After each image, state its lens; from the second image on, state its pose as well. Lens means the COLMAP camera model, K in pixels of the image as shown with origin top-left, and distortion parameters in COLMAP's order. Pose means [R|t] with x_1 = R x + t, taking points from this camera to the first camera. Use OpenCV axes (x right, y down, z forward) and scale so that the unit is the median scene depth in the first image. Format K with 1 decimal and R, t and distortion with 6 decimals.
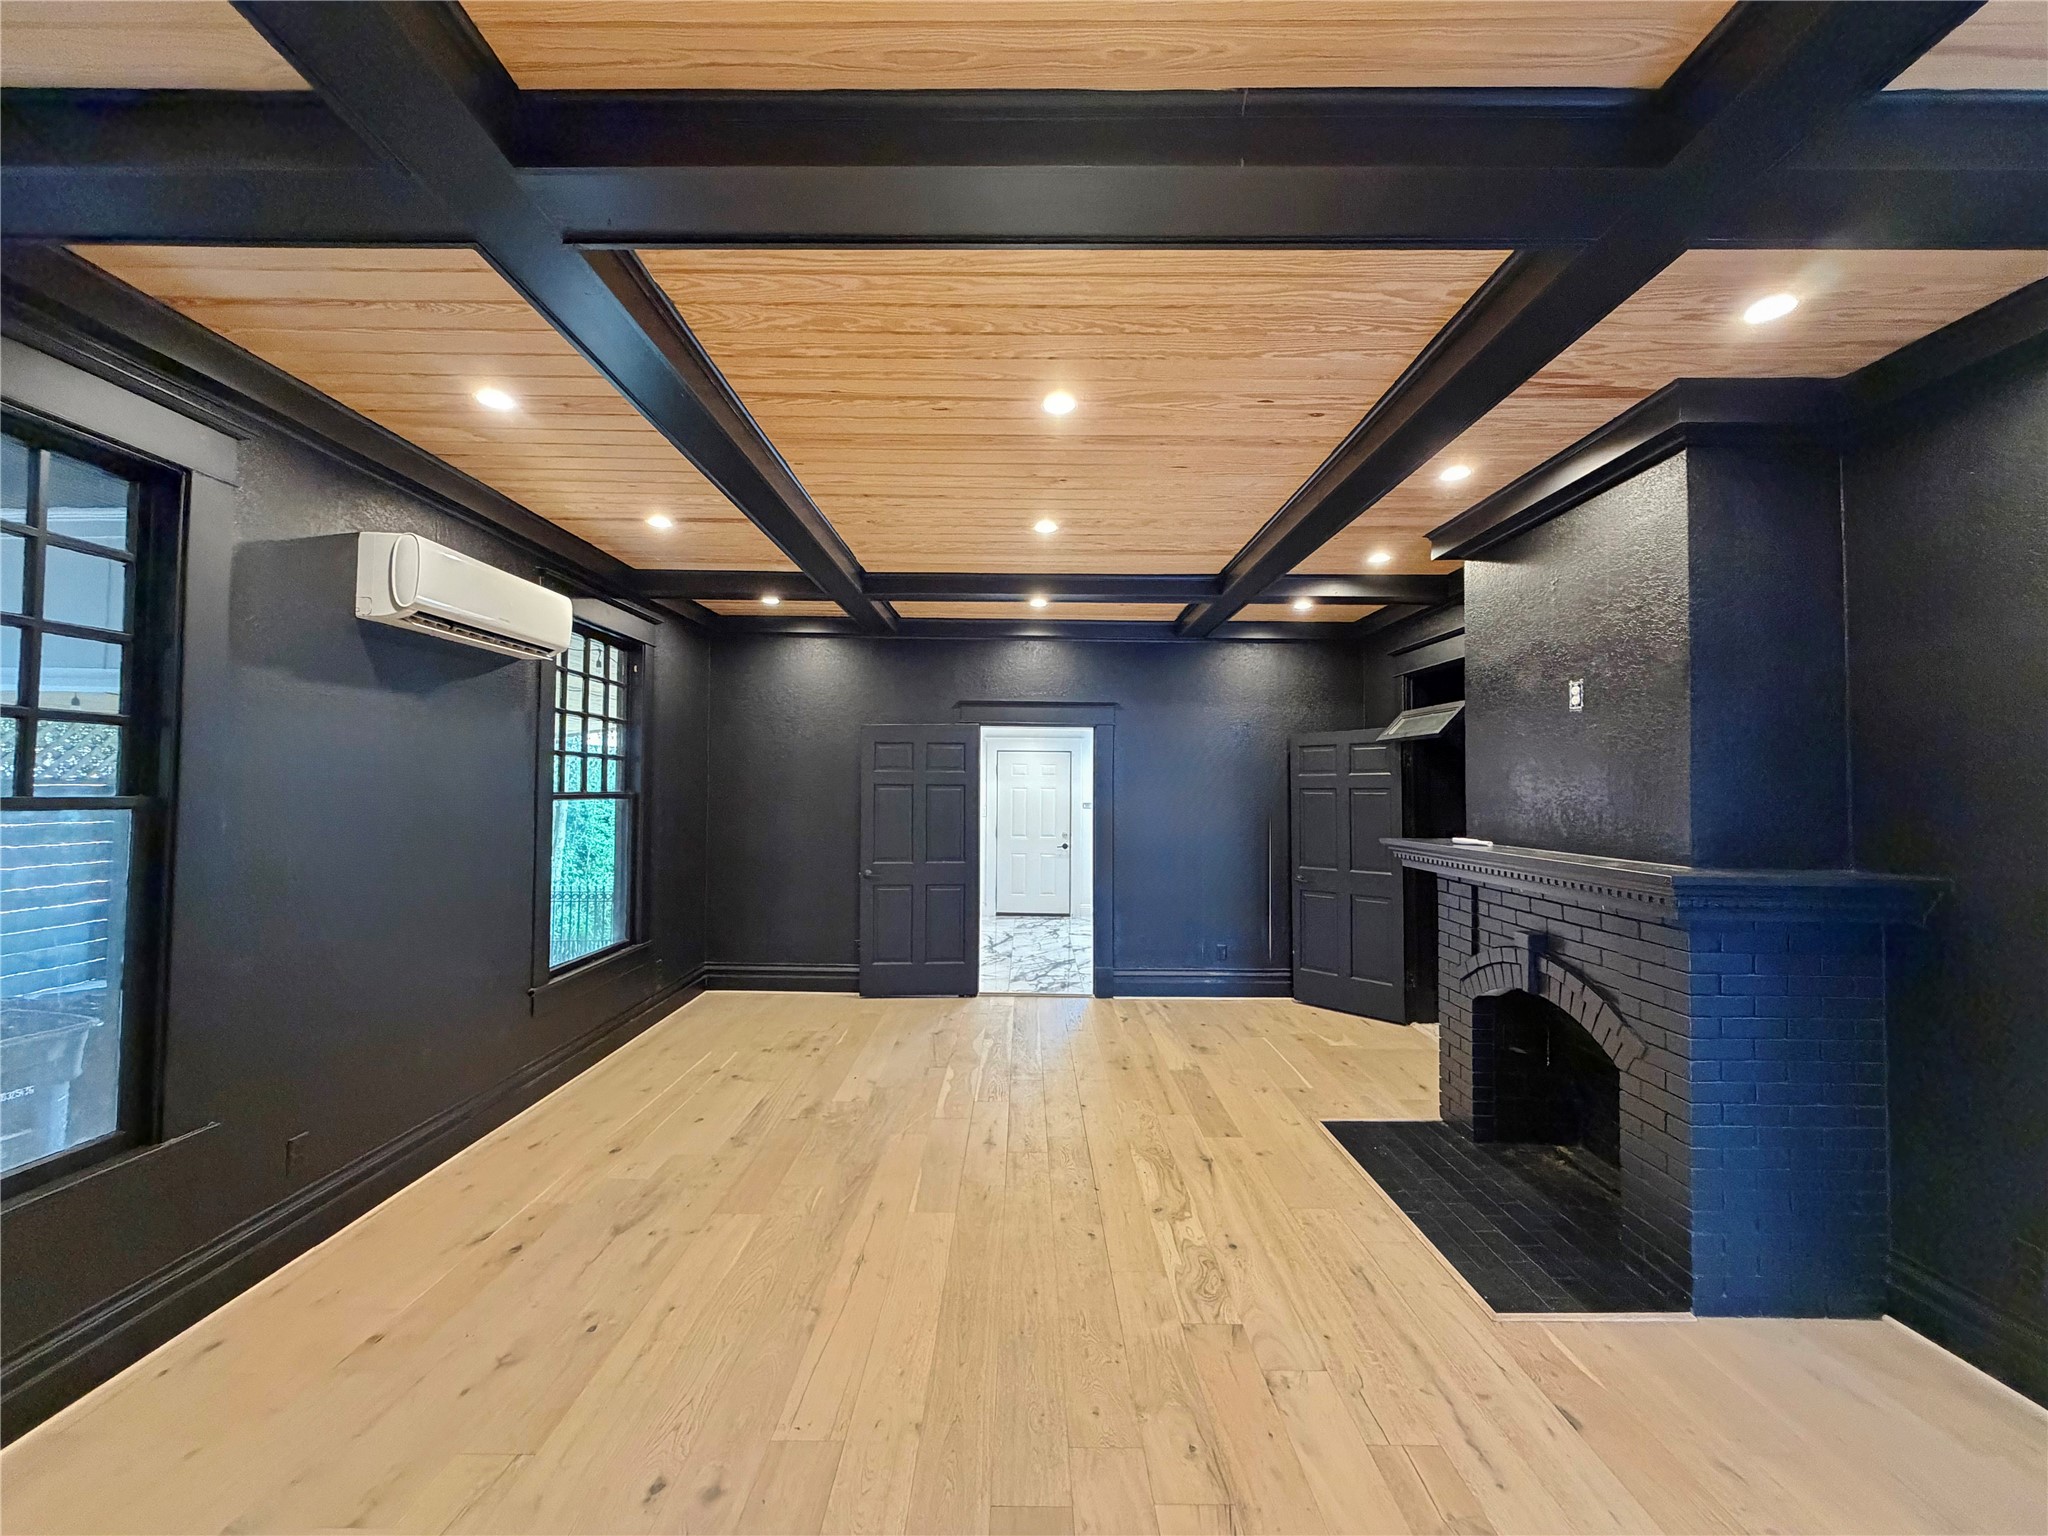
lens RADIAL K [[819.4, 0, 1018.3], [0, 819.4, 764.6], [0, 0, 1]] dist [0.000050, 0.000425]
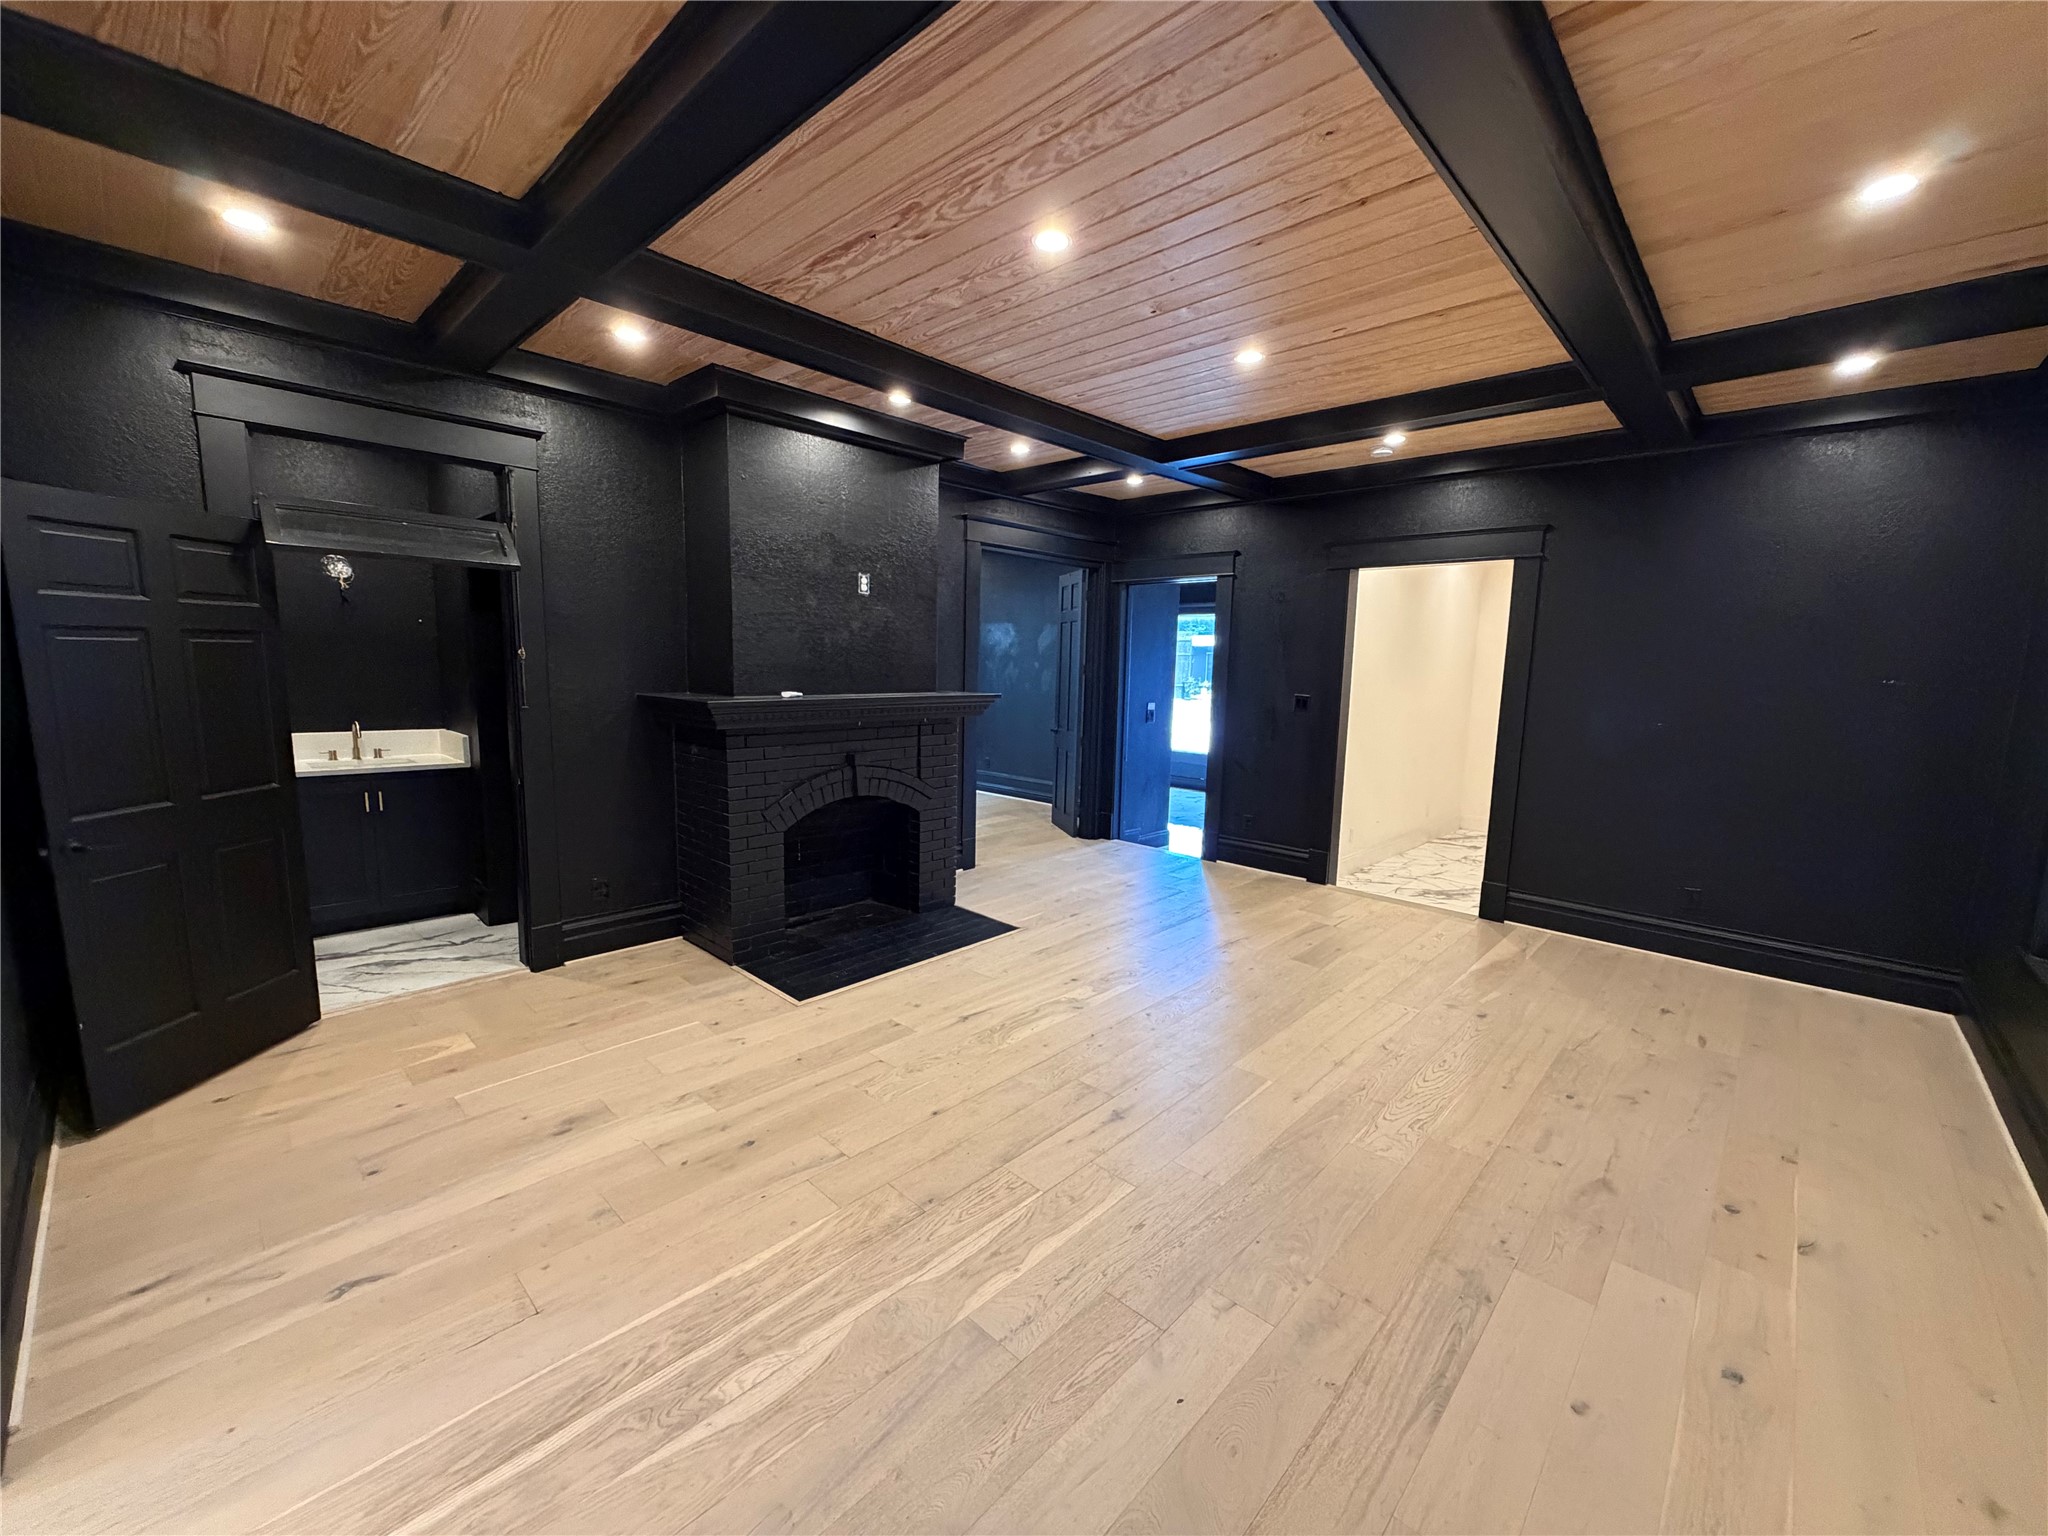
lens RADIAL K [[819.4, 0, 1015.7], [0, 819.4, 768.5], [0, 0, 1]] dist [0.000050, 0.000425]
pose [[-0.725670, -0.113687, 0.678585, -0.481485], [-0.047030, 0.992144, 0.115925, 0.052478], [-0.686433, 0.052209, -0.725316, 1.706891]]
